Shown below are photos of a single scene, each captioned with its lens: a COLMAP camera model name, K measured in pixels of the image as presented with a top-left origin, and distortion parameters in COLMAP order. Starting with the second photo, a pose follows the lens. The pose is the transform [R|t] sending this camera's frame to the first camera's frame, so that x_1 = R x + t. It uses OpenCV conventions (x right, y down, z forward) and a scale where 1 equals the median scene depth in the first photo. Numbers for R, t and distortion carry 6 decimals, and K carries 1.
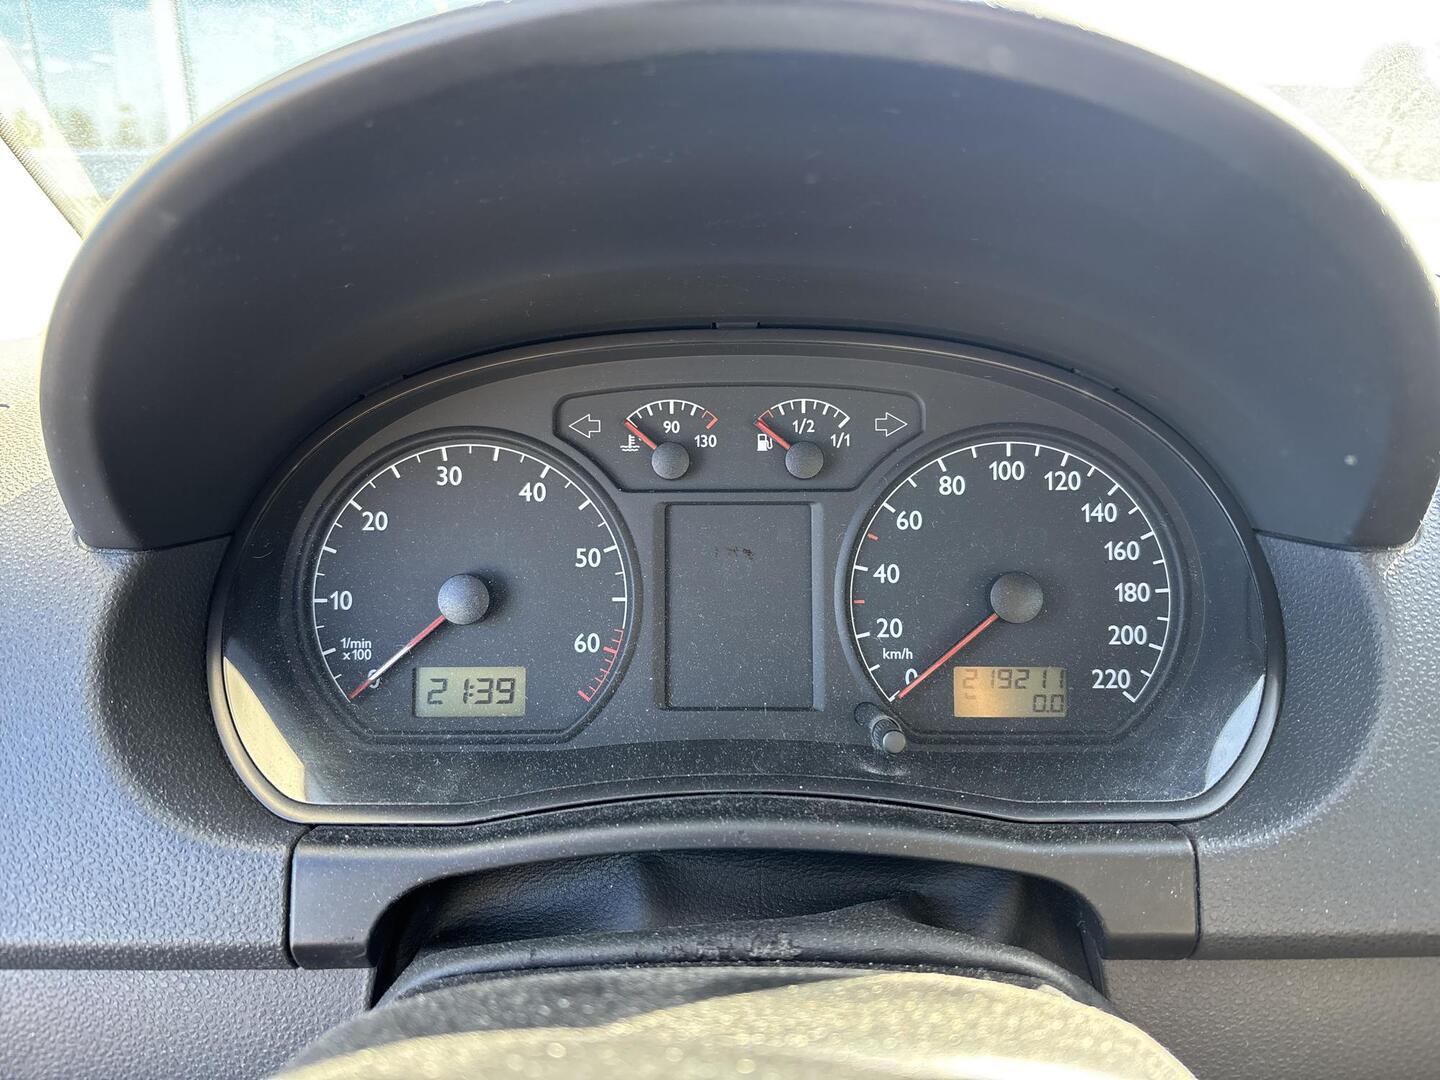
lens RADIAL K [[1084.2, 0, 718.9], [0, 1084.2, 547.4], [0, 0, 1]] dist [0.093335, -0.104015]
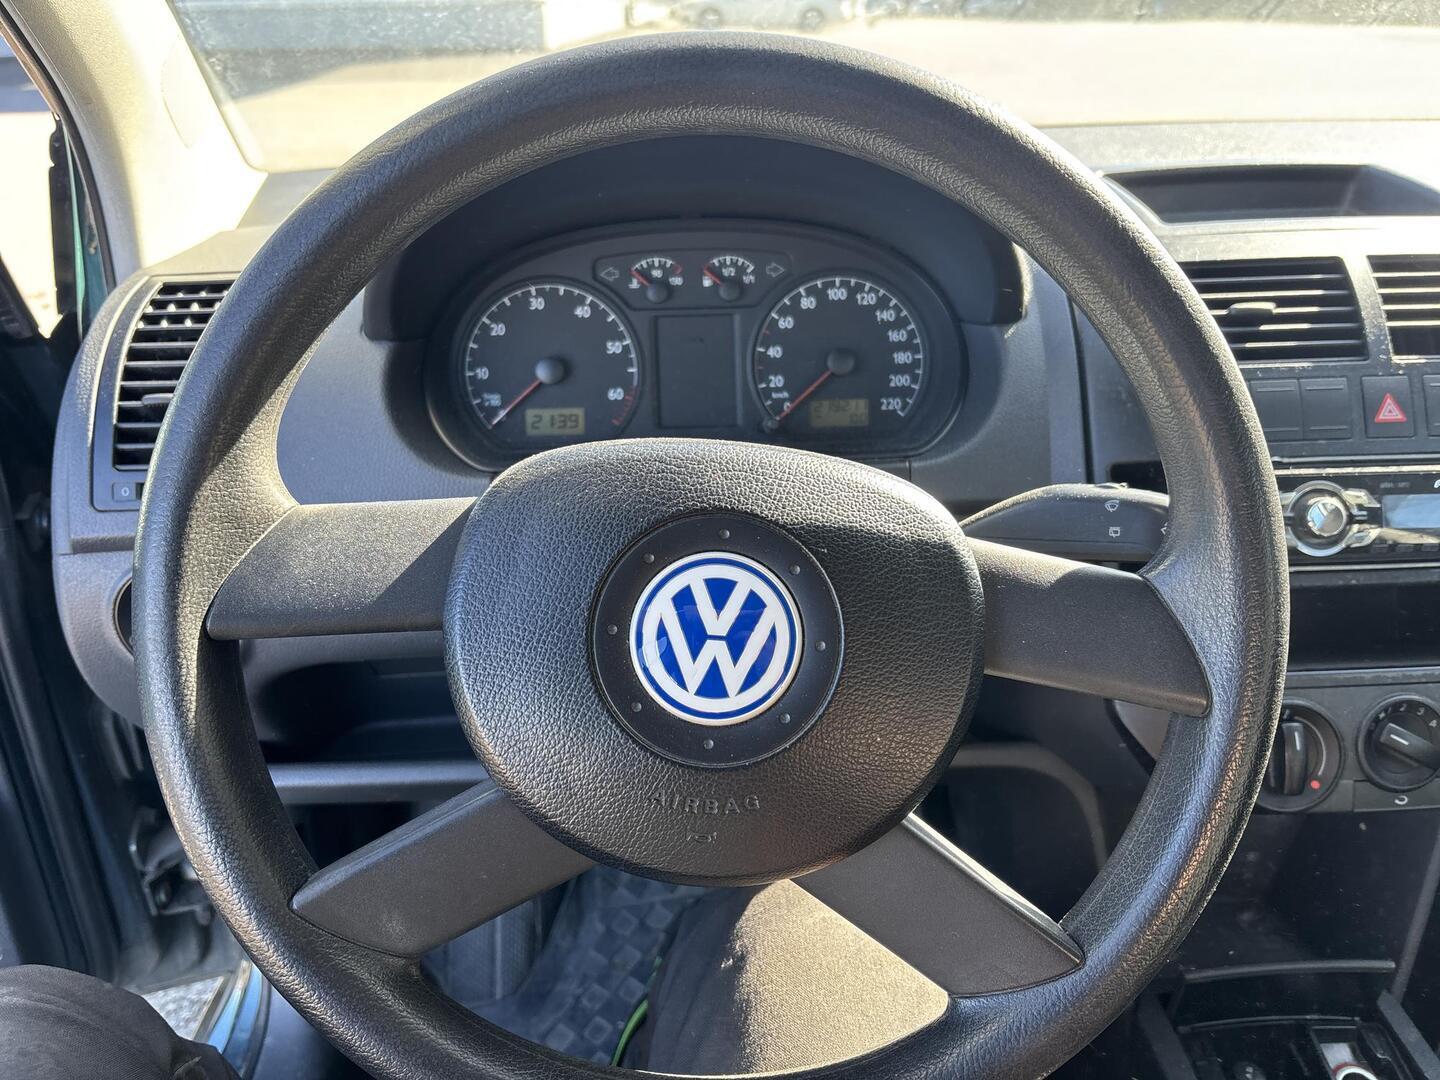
lens RADIAL K [[1100.9, 0, 728.9], [0, 1100.9, 550.9], [0, 0, 1]] dist [0.076712, -0.110551]
pose [[0.998730, -0.031974, 0.038941, -0.009364], [0.026635, 0.991072, 0.130643, 0.113776], [-0.042770, -0.129440, 0.990664, -0.927358]]
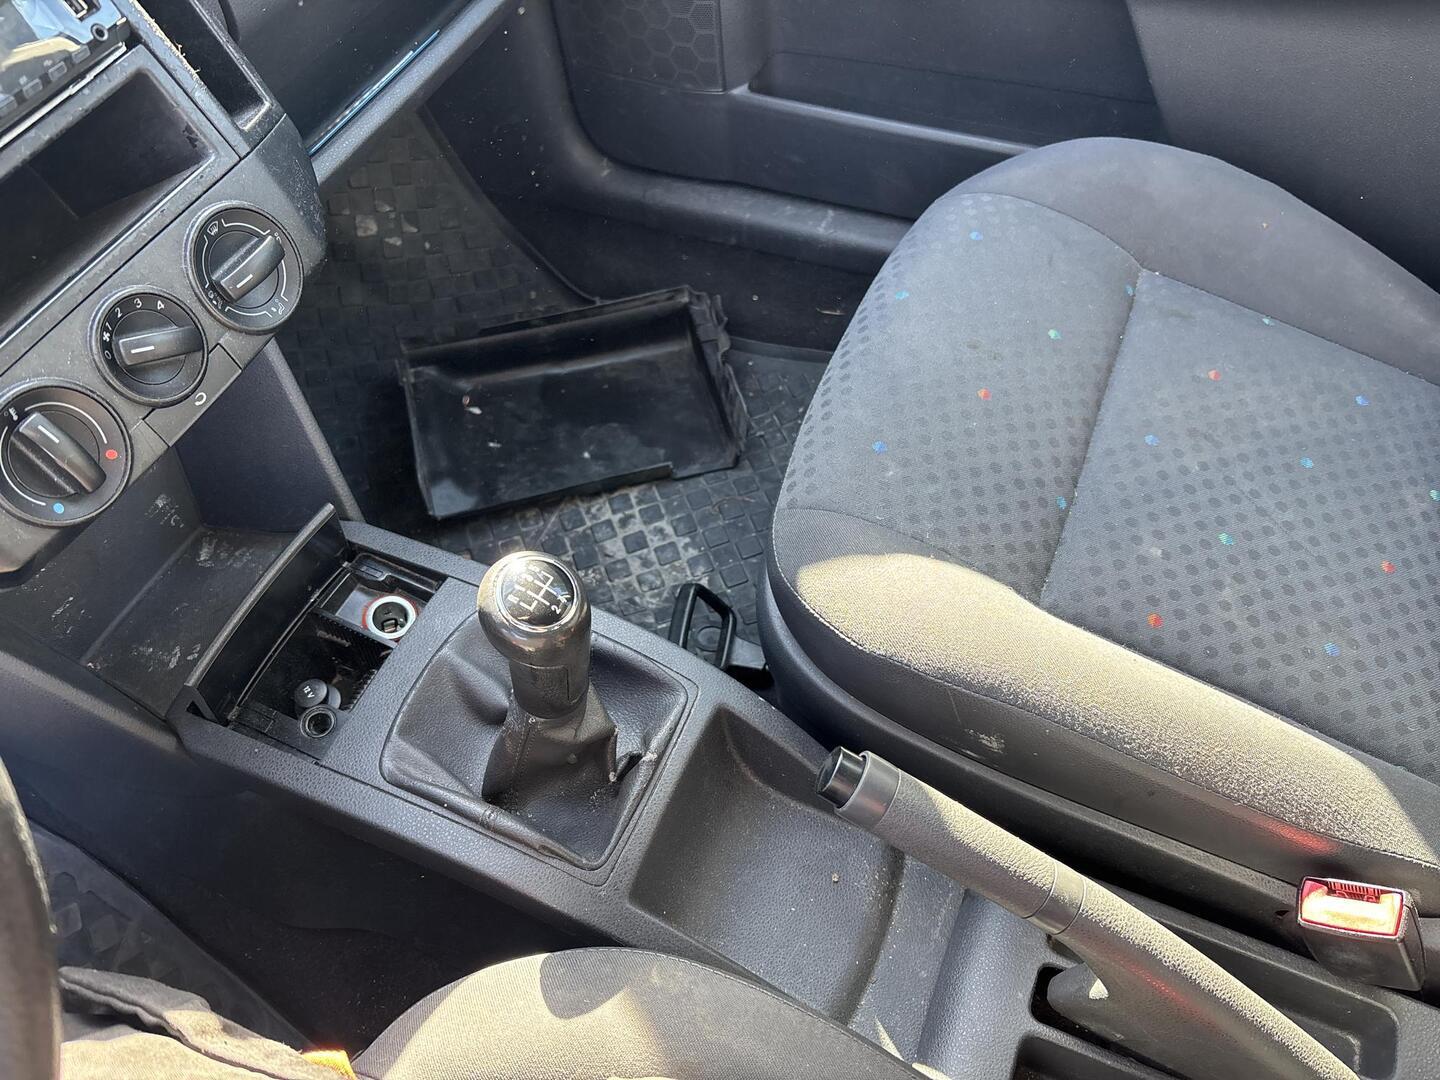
lens RADIAL K [[1100.3, 0, 741.6], [0, 1100.3, 531.5], [0, 0, 1]] dist [-0.001249, -0.007398]
pose [[0.378371, -0.741824, 0.553654, 0.394687], [0.342287, 0.667854, 0.660916, 0.142458], [-0.860044, -0.060562, 0.506614, -0.701676]]
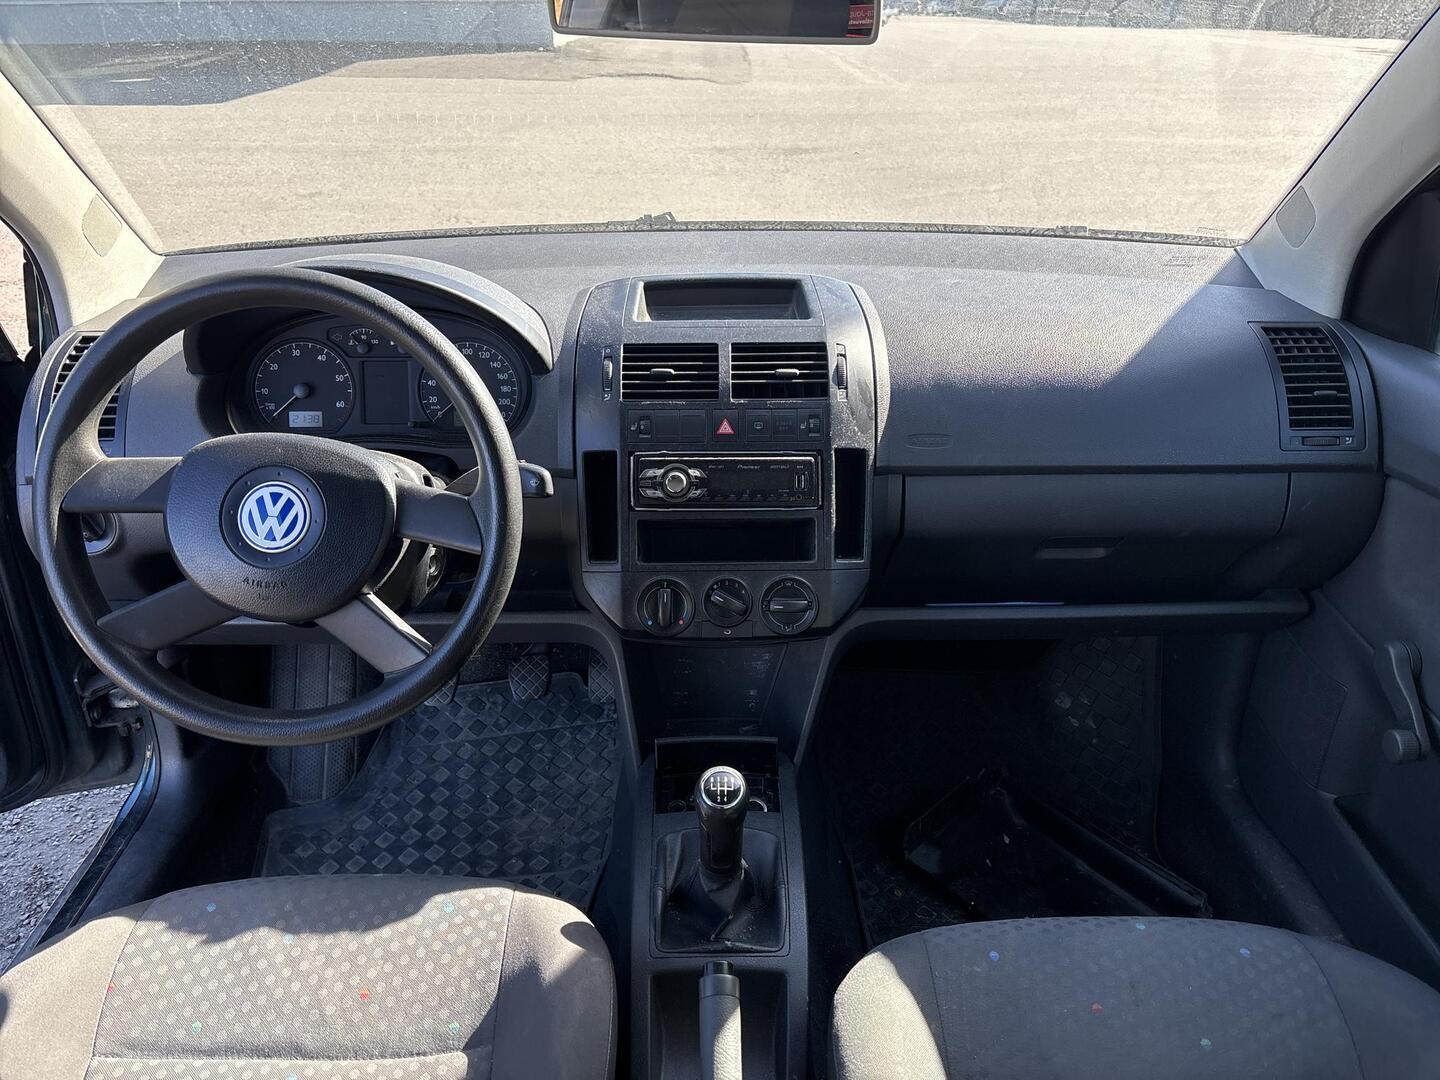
lens RADIAL K [[1084.2, 0, 718.9], [0, 1084.2, 547.4], [0, 0, 1]] dist [0.093335, -0.104015]
pose [[0.999723, -0.006652, 0.022577, 0.945325], [0.003386, 0.989901, 0.141718, 0.050389], [-0.023291, -0.141602, 0.989650, -2.372584]]
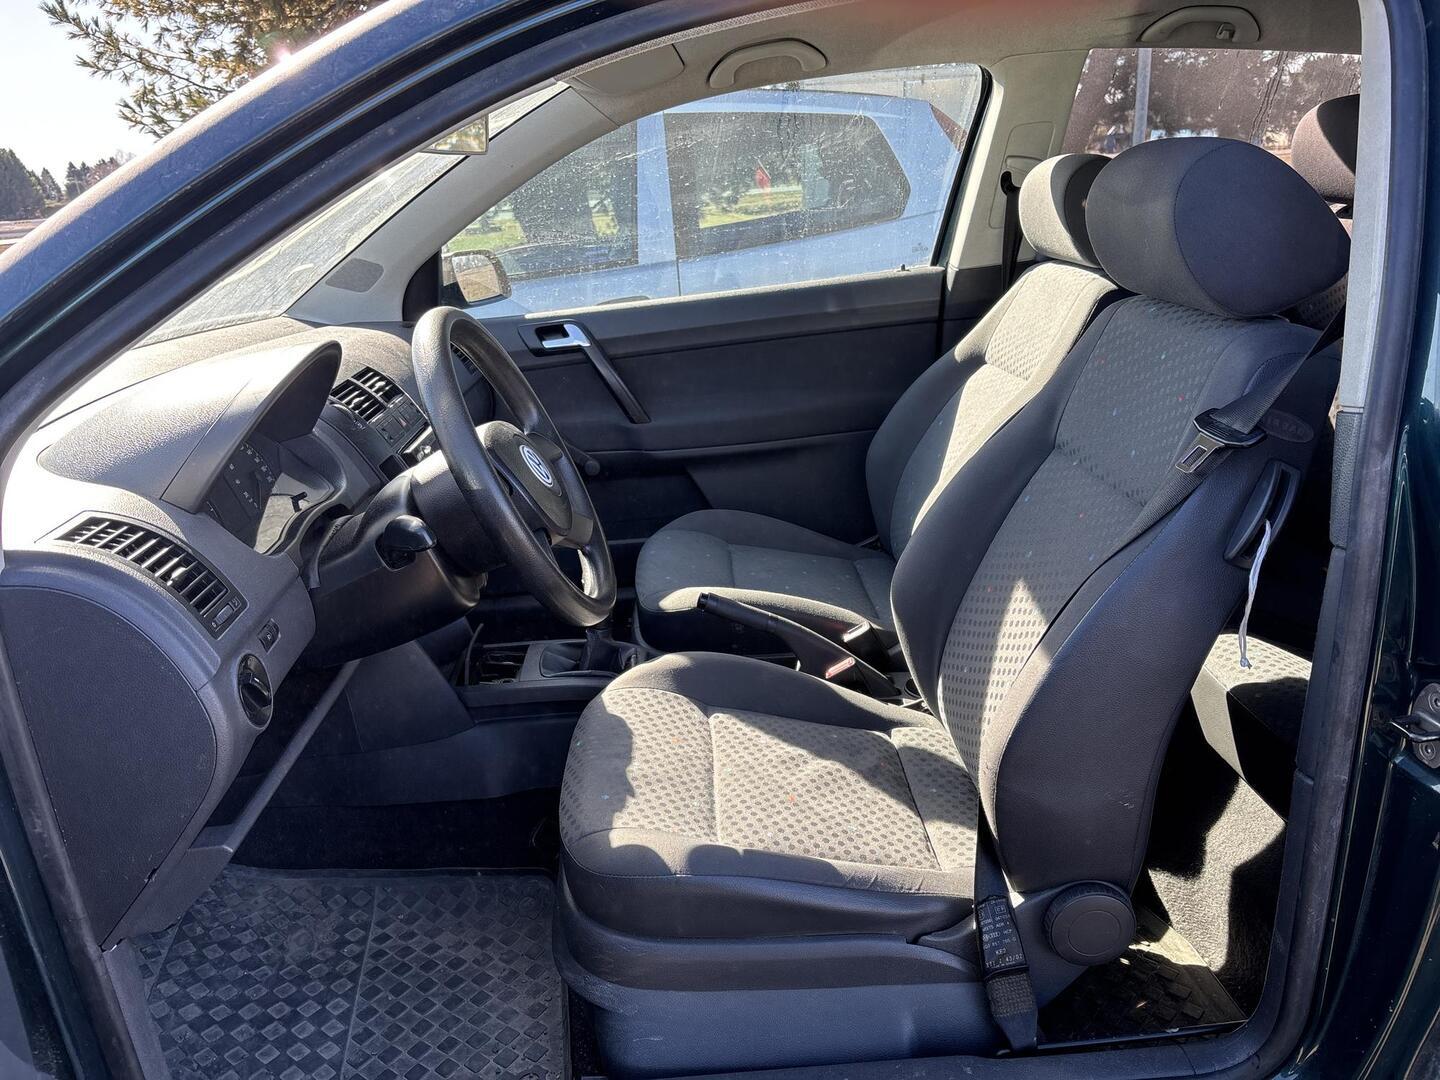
lens RADIAL K [[1109.2, 0, 708.6], [0, 1109.2, 552.8], [0, 0, 1]] dist [0.004531, -0.016990]
pose [[-0.047051, -0.315834, 0.947647, -3.368022], [0.377506, 0.872717, 0.309604, -0.309413], [-0.924811, 0.372309, 0.078167, -0.598408]]
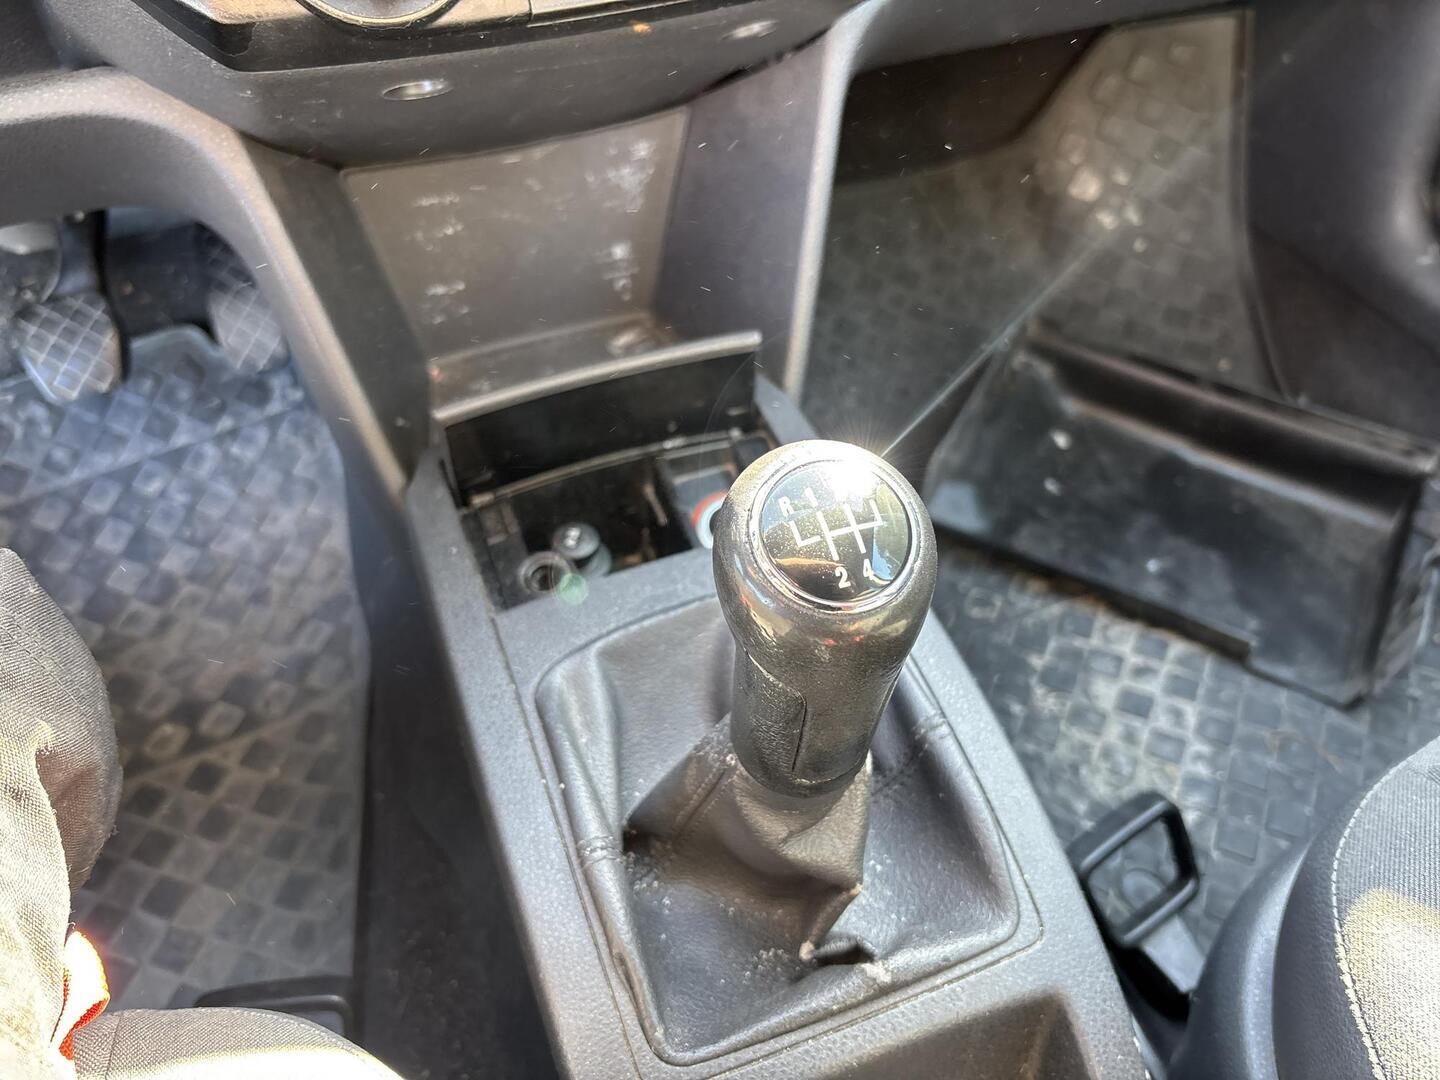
lens RADIAL K [[1120.7, 0, 724.3], [0, 1120.7, 527.3], [0, 0, 1]] dist [-0.003567, -0.007785]
pose [[0.932914, -0.262047, 0.246990, 0.786096], [0.129426, 0.884061, 0.449094, 0.720122], [-0.336037, -0.386999, 0.858668, -0.329490]]
